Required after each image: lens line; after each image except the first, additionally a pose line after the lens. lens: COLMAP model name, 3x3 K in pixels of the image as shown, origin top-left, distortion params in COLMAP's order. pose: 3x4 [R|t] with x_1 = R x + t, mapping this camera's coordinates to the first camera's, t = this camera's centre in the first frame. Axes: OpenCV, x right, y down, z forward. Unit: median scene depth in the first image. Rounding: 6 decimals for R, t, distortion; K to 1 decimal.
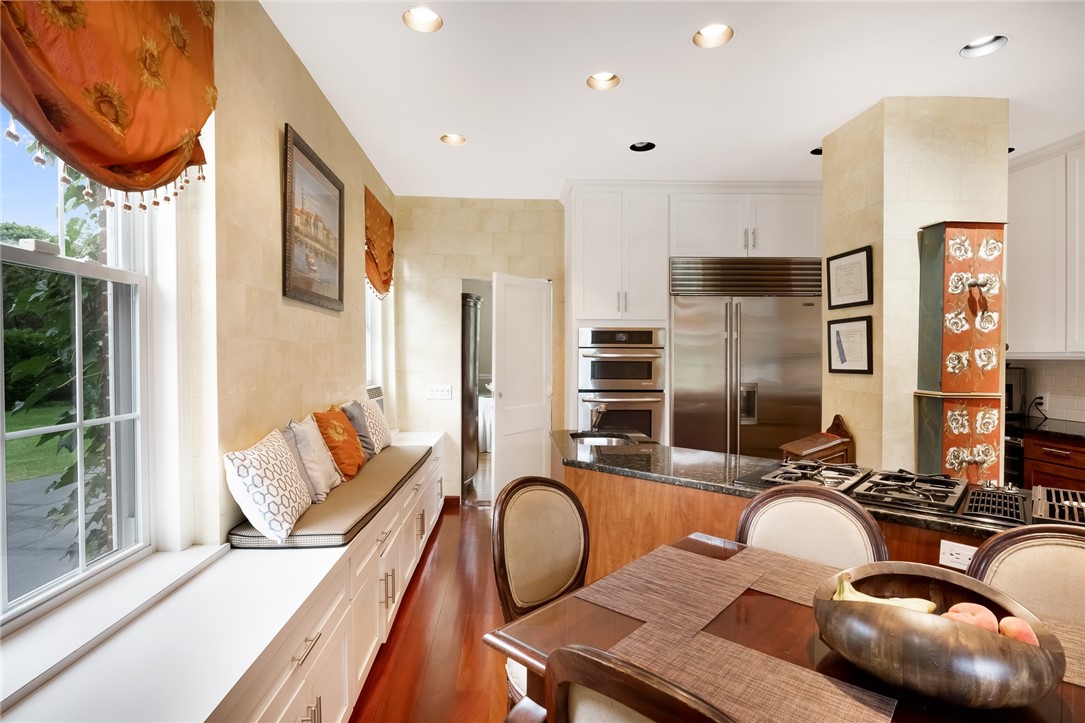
lens RADIAL K [[551.8, 0, 540.9], [0, 551.8, 361.1], [0, 0, 1]] dist [-0.002484, -0.001258]
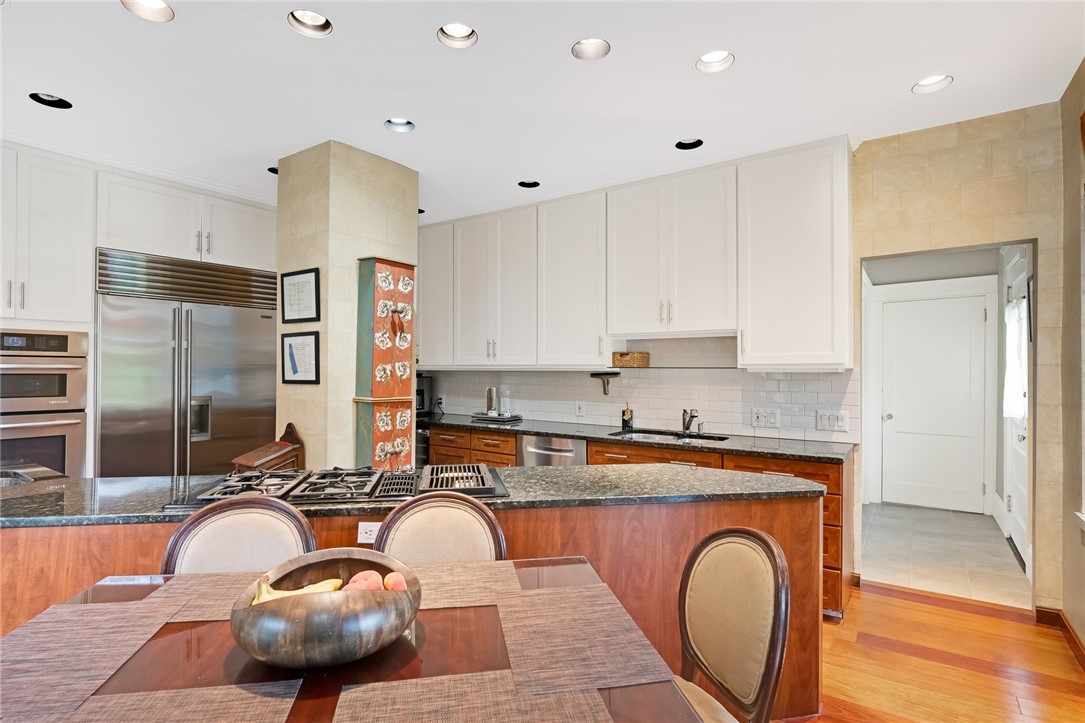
lens RADIAL K [[538.2, 0, 539.6], [0, 538.2, 361.3], [0, 0, 1]] dist [-0.008126, 0.000159]
pose [[0.619789, 0.011728, 0.784681, 0.030074], [0.004271, 0.999823, -0.018317, -0.000350], [-0.784757, 0.014704, 0.619629, -0.017527]]
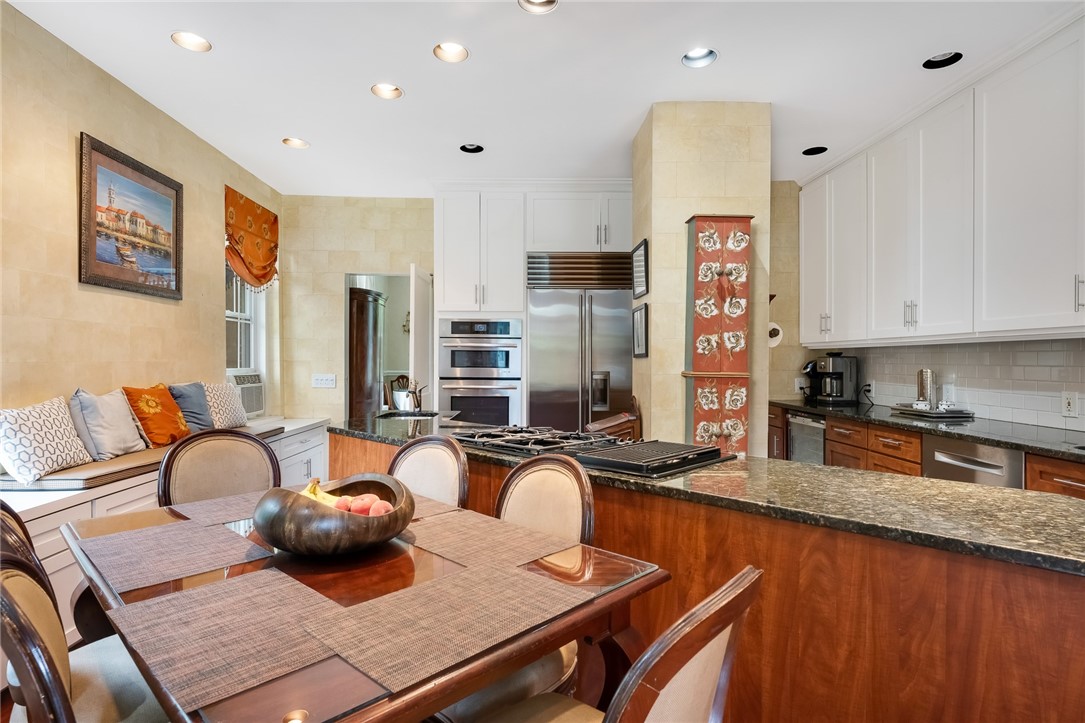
lens RADIAL K [[571.6, 0, 542.9], [0, 571.6, 365.0], [0, 0, 1]] dist [0.002236, -0.000012]
pose [[0.999707, 0.002630, -0.024053, 0.456628], [-0.002681, 0.999994, -0.002081, 0.046514], [0.024047, 0.002145, 0.999709, -0.145237]]
